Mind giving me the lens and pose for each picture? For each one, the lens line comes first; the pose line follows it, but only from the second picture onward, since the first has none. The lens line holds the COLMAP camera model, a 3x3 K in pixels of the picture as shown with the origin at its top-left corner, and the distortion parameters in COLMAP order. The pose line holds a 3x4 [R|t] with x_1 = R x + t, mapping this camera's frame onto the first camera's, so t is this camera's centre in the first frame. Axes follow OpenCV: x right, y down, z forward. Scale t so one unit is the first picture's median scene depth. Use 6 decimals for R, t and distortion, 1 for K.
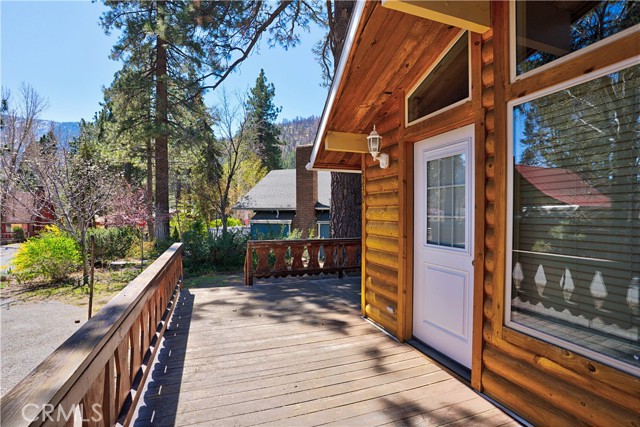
lens RADIAL K [[310.9, 0, 318.4], [0, 310.9, 211.4], [0, 0, 1]] dist [-0.031909, -0.000211]
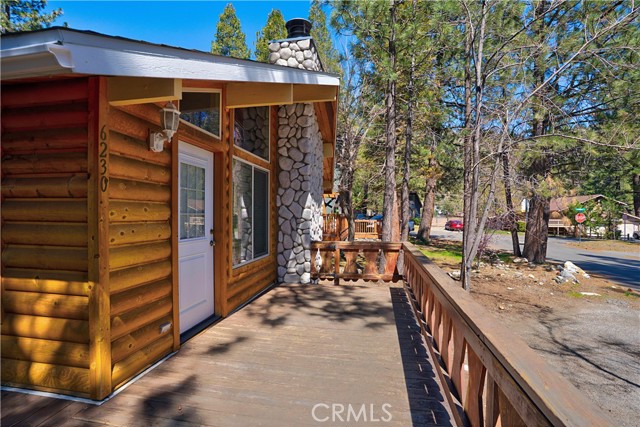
lens RADIAL K [[310.9, 0, 316.6], [0, 310.9, 215.1], [0, 0, 1]] dist [-0.031909, -0.000211]
pose [[-0.858721, 0.002473, 0.512438, -0.649955], [0.005057, 0.999981, 0.003649, 0.020561], [-0.512419, 0.005725, -0.858717, 1.815246]]
